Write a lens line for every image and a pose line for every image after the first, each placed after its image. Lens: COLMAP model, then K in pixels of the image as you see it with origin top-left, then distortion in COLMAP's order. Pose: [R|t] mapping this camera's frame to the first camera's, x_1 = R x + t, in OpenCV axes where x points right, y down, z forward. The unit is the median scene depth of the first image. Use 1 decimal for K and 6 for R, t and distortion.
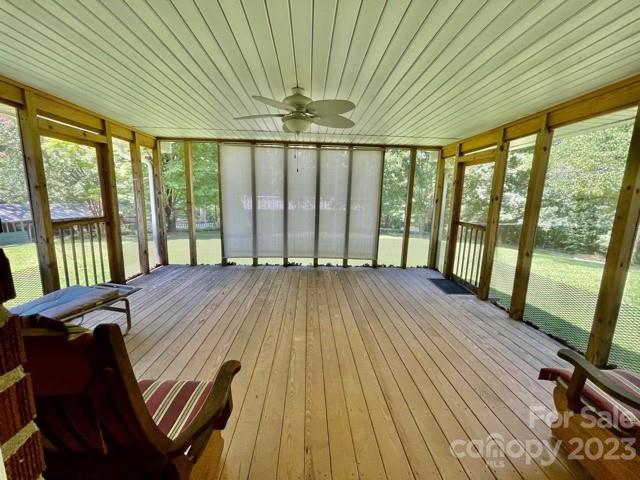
lens RADIAL K [[256.1, 0, 318.1], [0, 256.1, 240.0], [0, 0, 1]] dist [-0.002156, -0.000048]
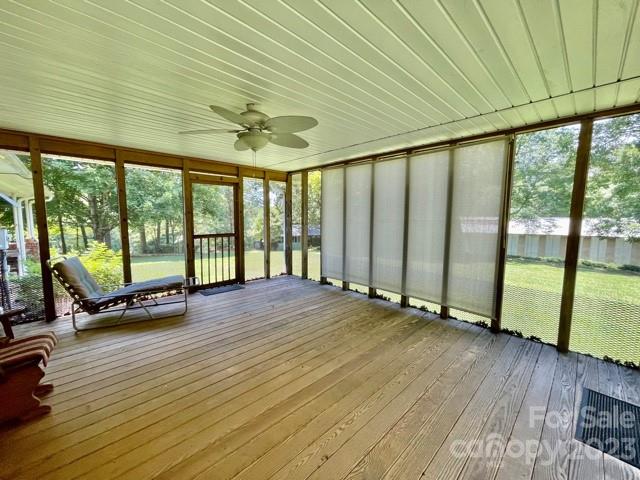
lens RADIAL K [[256.1, 0, 320.2], [0, 256.1, 238.7], [0, 0, 1]] dist [-0.002156, -0.000048]
pose [[0.663225, 0.044340, -0.747105, 0.427936], [-0.112246, 0.992846, -0.040719, -0.041394], [0.739955, 0.110865, 0.663458, 0.312036]]
